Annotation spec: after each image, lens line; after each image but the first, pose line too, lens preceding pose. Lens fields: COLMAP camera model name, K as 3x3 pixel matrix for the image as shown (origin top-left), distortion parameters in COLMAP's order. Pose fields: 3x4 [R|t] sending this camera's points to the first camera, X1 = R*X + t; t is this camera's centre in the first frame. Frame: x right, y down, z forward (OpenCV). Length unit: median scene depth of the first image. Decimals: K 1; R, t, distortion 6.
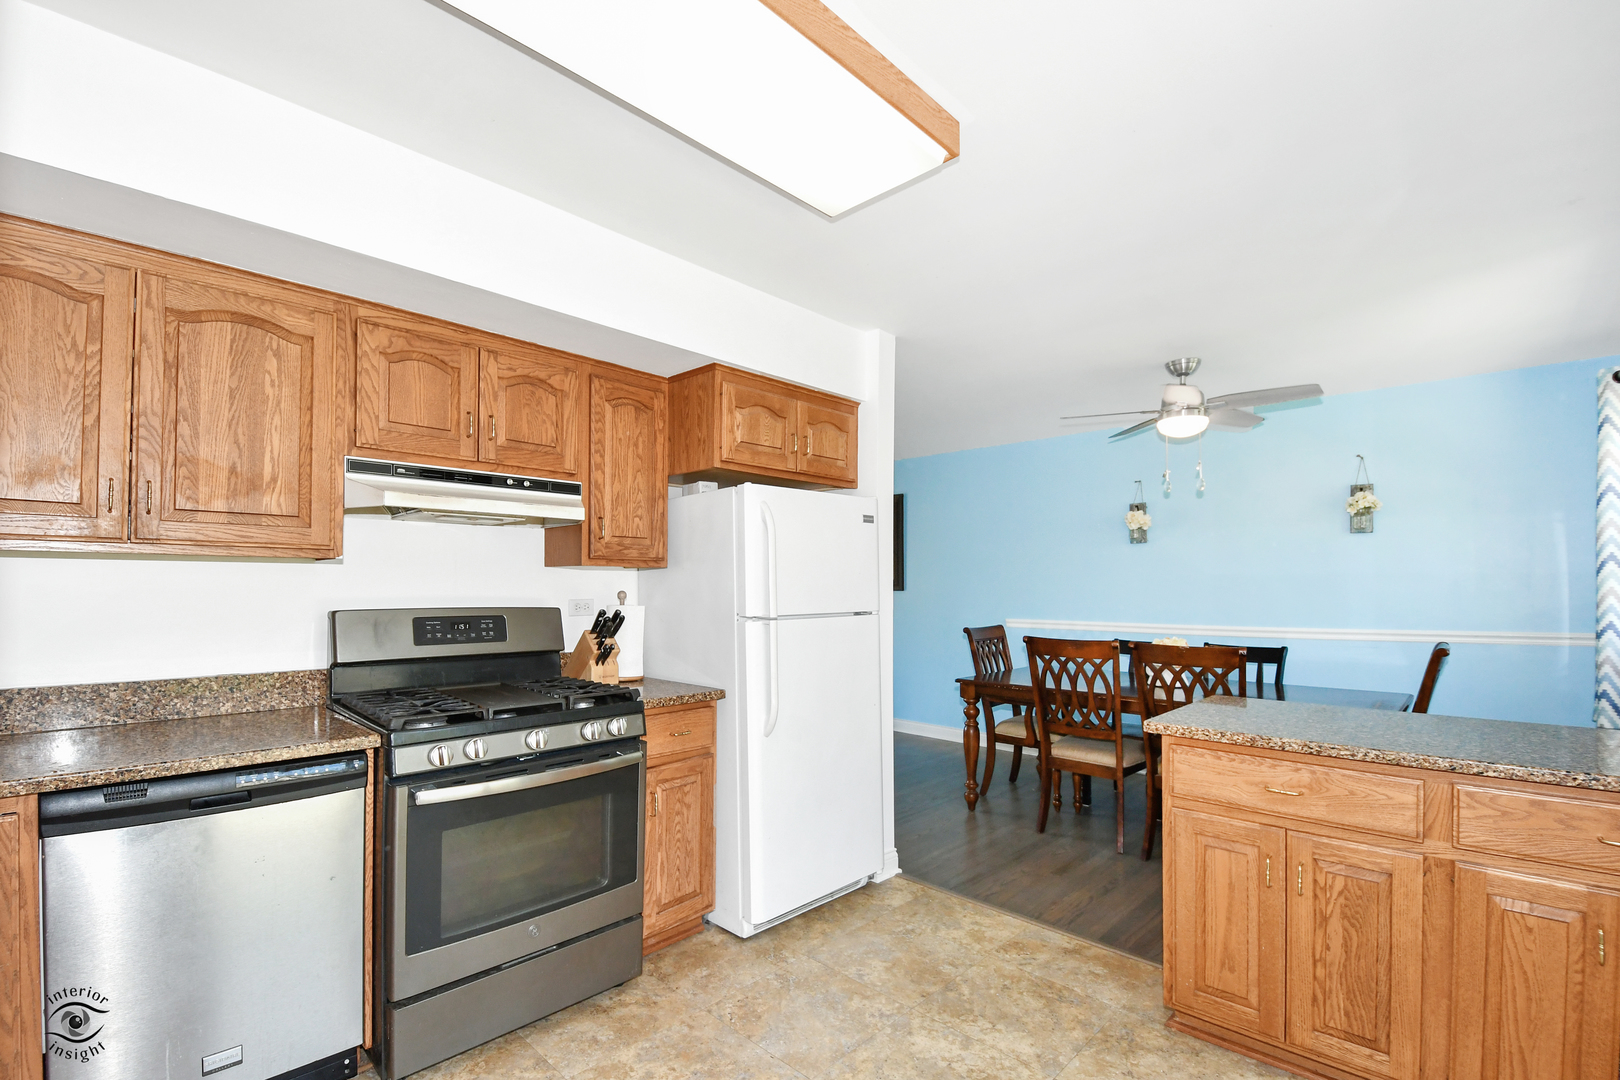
lens RADIAL K [[702.1, 0, 810.8], [0, 702.1, 580.0], [0, 0, 1]] dist [-0.011355, -0.000448]
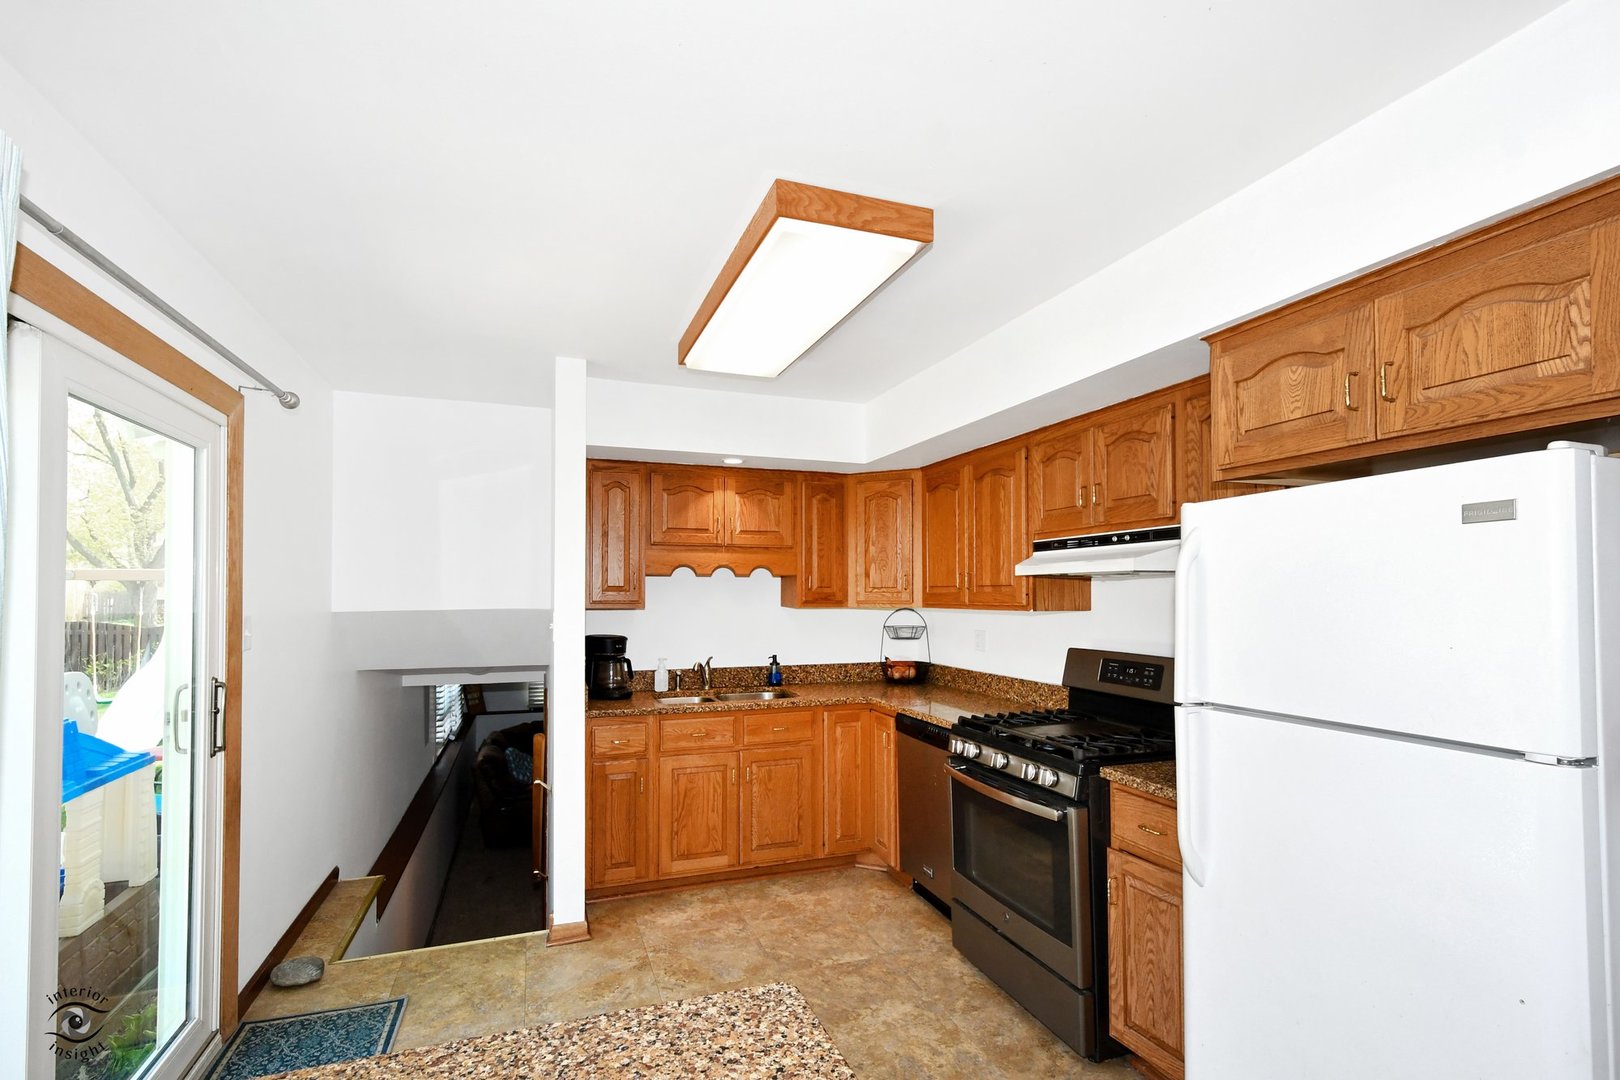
lens RADIAL K [[747.8, 0, 797.5], [0, 747.8, 579.6], [0, 0, 1]] dist [0.008896, -0.001342]
pose [[-0.449784, -0.018662, -0.892942, 0.810339], [0.007487, 0.999668, -0.024664, -0.053307], [0.893106, -0.017779, -0.449495, 1.078740]]
